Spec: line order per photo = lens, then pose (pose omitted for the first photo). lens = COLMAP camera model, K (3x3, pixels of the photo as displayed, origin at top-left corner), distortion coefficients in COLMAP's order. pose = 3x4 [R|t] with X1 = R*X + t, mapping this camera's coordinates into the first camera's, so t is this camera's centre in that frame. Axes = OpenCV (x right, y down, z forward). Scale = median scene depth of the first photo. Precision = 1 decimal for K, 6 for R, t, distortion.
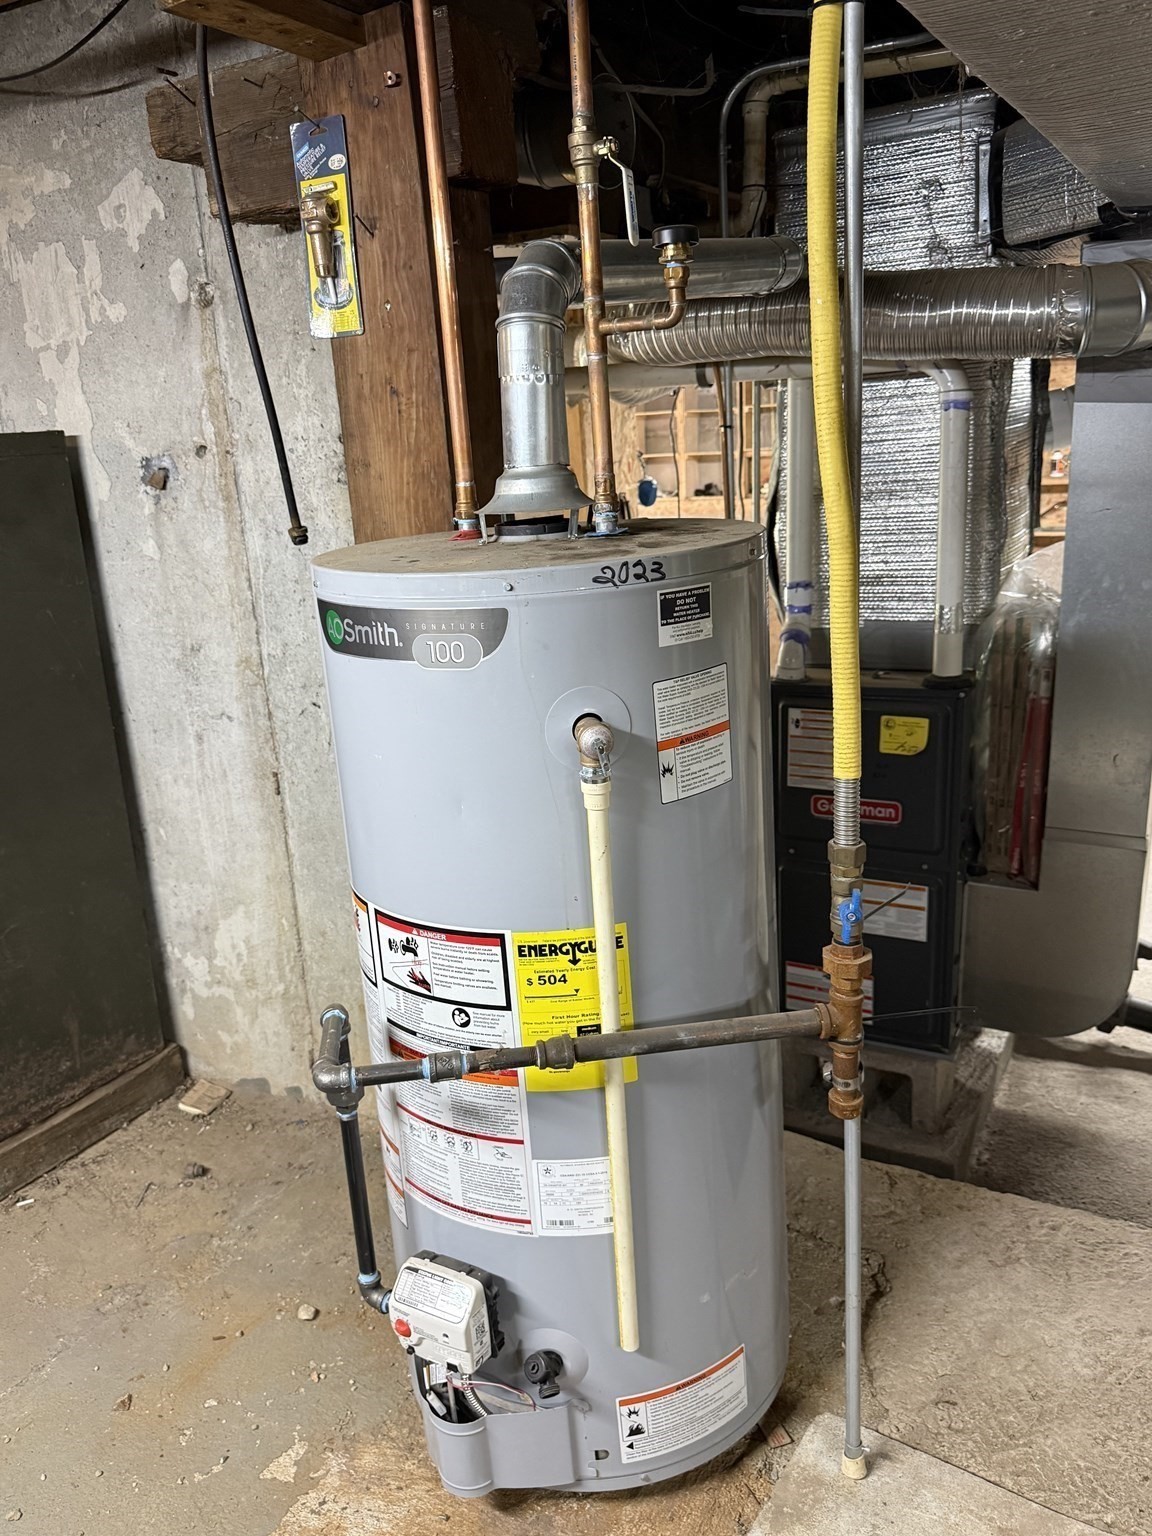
lens RADIAL K [[1184.7, 0, 584.3], [0, 1184.7, 767.7], [0, 0, 1]] dist [0.091196, -0.041827]
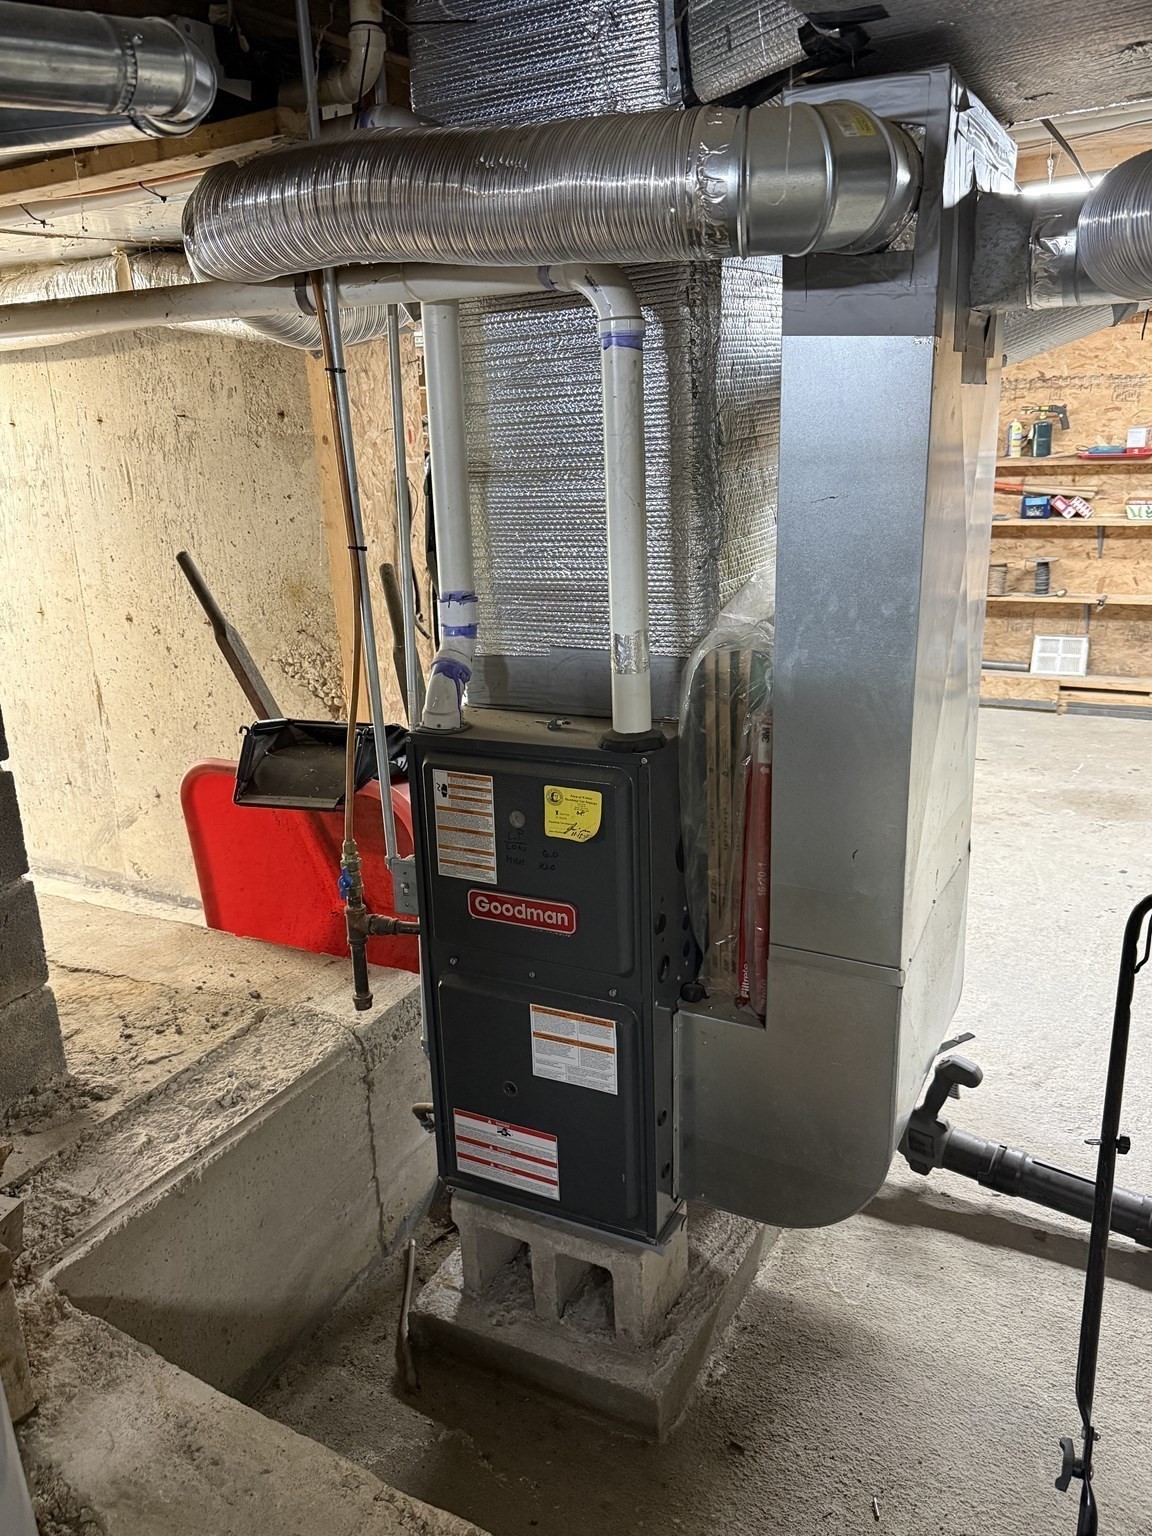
lens RADIAL K [[1184.7, 0, 564.6], [0, 1184.7, 775.8], [0, 0, 1]] dist [0.091196, -0.041827]
pose [[0.999798, 0.011820, -0.016230, 0.263350], [-0.011472, 0.999706, 0.021347, -0.062217], [0.016478, -0.021156, 0.999640, 0.283897]]
